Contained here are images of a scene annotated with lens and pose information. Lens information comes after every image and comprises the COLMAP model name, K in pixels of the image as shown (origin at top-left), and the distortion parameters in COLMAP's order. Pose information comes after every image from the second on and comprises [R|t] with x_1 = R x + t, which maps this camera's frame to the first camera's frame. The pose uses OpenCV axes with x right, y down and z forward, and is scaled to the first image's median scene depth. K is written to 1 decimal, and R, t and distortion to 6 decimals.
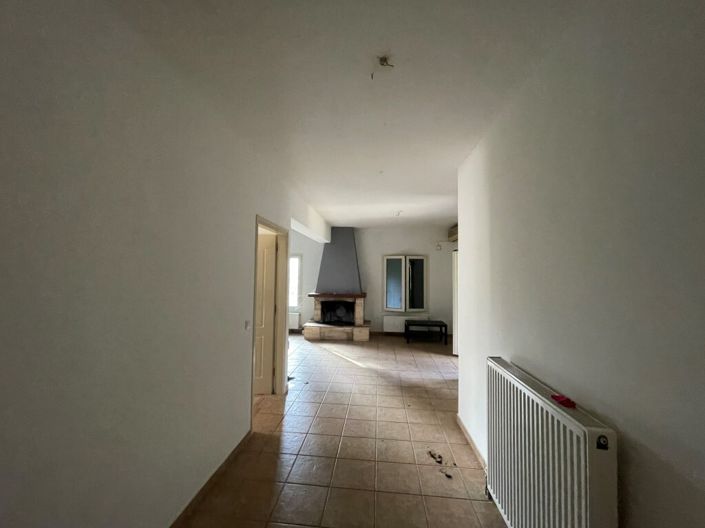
lens RADIAL K [[285.5, 0, 346.2], [0, 285.5, 260.1], [0, 0, 1]] dist [-0.002009, -0.000349]
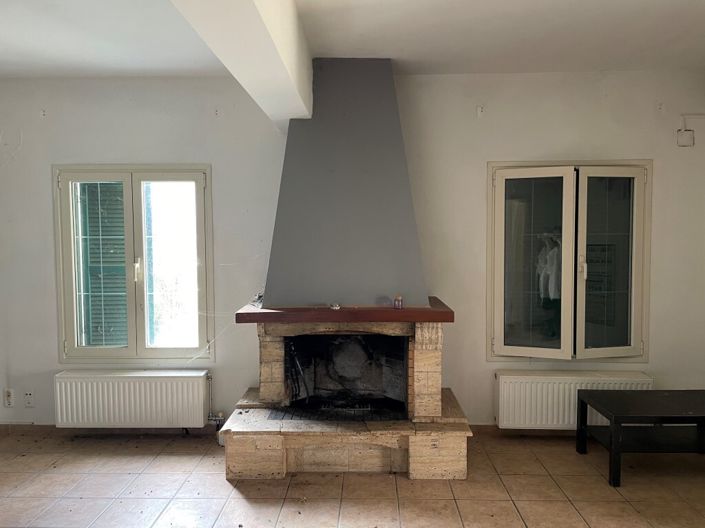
lens RADIAL K [[531.9, 0, 357.2], [0, 531.9, 264.9], [0, 0, 1]] dist [0.071145, -0.079563]
pose [[0.995618, -0.021802, 0.090942, -0.062903], [0.012289, 0.994514, 0.103884, 0.025042], [-0.092708, -0.102311, 0.990423, 0.492097]]
